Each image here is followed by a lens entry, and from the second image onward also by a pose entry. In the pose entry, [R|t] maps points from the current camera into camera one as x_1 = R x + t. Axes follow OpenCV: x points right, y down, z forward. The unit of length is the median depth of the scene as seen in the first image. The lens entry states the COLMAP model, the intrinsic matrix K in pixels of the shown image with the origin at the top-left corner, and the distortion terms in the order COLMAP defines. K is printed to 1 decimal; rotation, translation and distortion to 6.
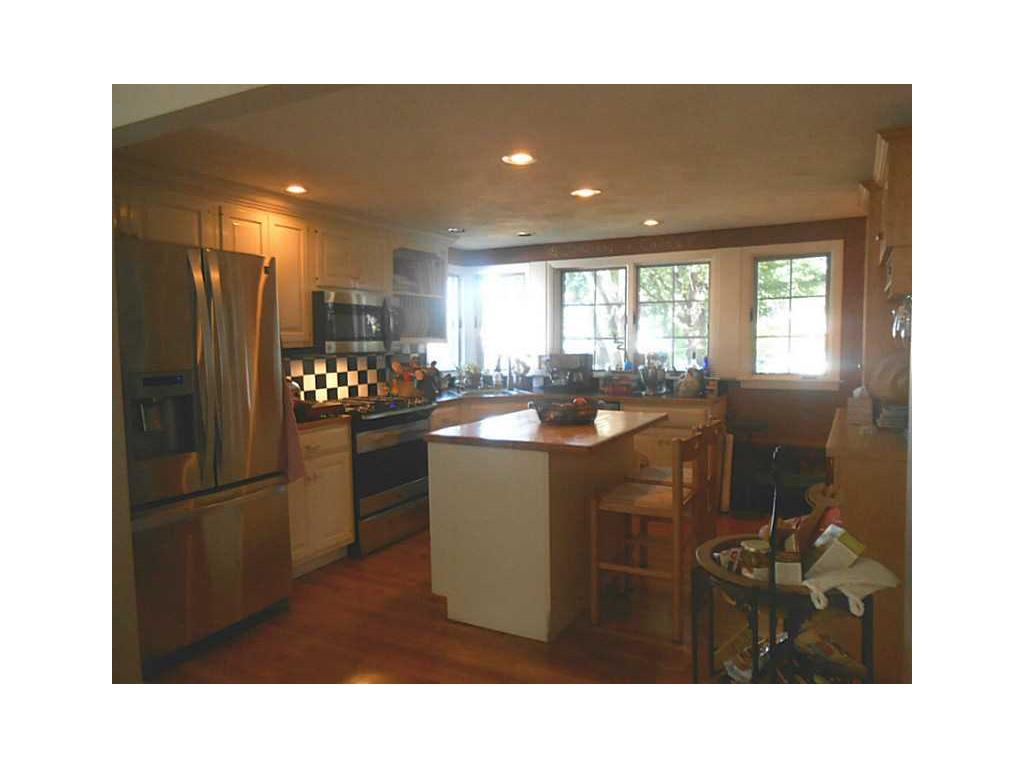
lens RADIAL K [[637.6, 0, 513.1], [0, 637.6, 384.3], [0, 0, 1]] dist [-0.009584, 0.009588]
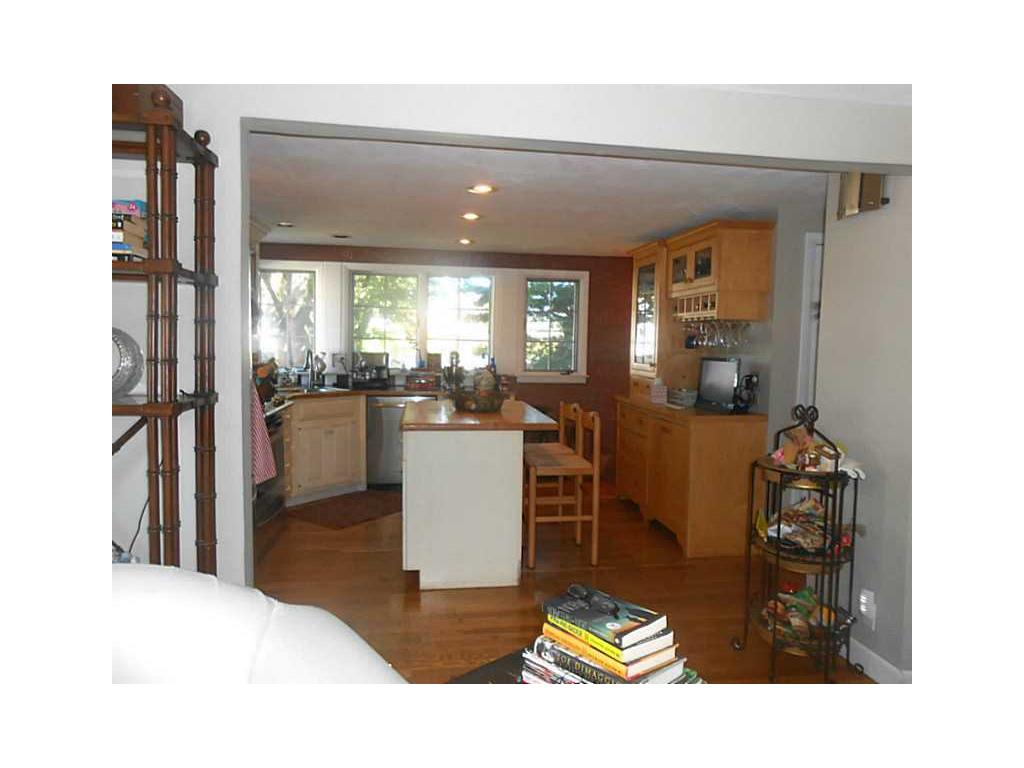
lens RADIAL K [[637.6, 0, 509.6], [0, 637.6, 382.8], [0, 0, 1]] dist [-0.009584, 0.009588]
pose [[0.808599, -0.009835, 0.588279, -0.343004], [0.013266, 0.999911, -0.001516, 0.007333], [-0.588211, 0.009030, 0.808657, 0.004402]]
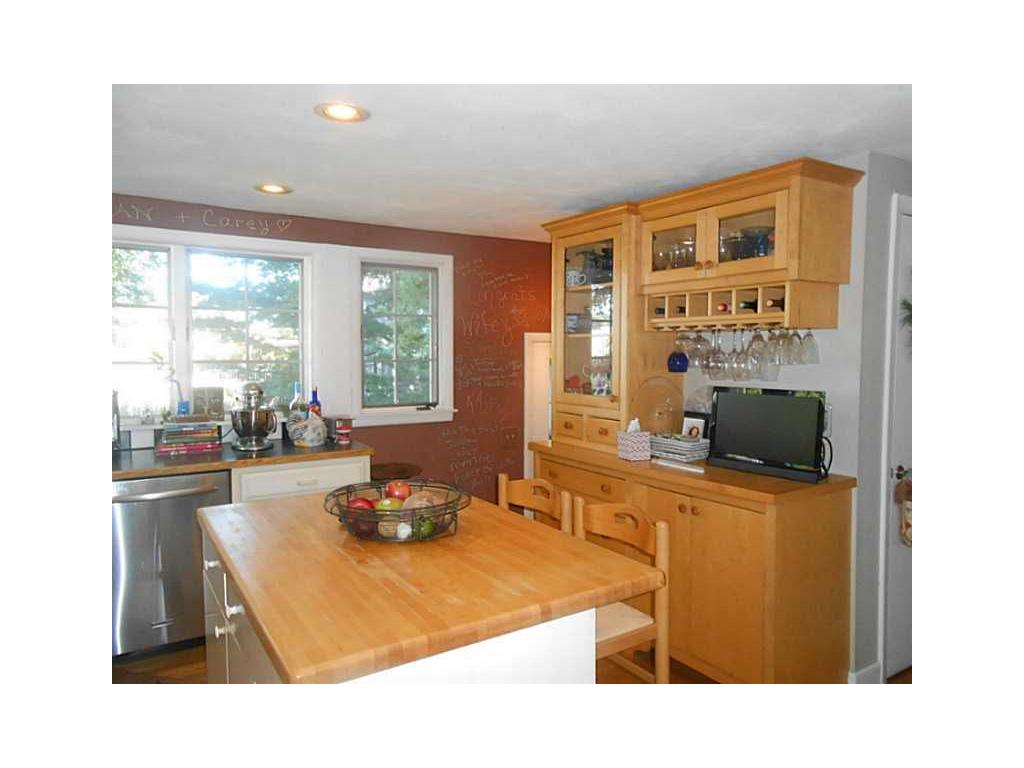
lens RADIAL K [[637.6, 0, 518.1], [0, 637.6, 383.8], [0, 0, 1]] dist [-0.009584, 0.009588]
pose [[0.480952, -0.031746, 0.876172, -0.202850], [0.054888, 0.998474, 0.006049, -0.036365], [-0.875027, 0.045182, 0.481961, 0.396237]]
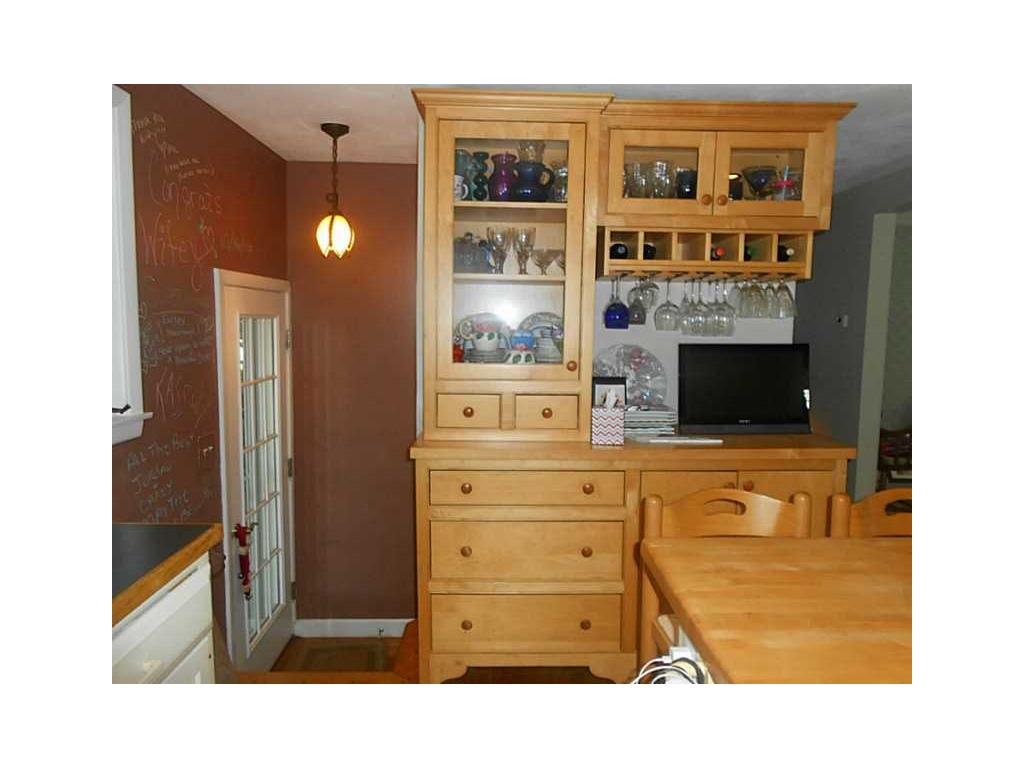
lens RADIAL K [[637.6, 0, 514.5], [0, 637.6, 386.2], [0, 0, 1]] dist [-0.009584, 0.009588]
pose [[-0.496304, -0.083744, 0.864100, -0.009390], [0.059116, 0.989766, 0.129876, -0.057698], [-0.866134, 0.115540, -0.486275, 0.821707]]
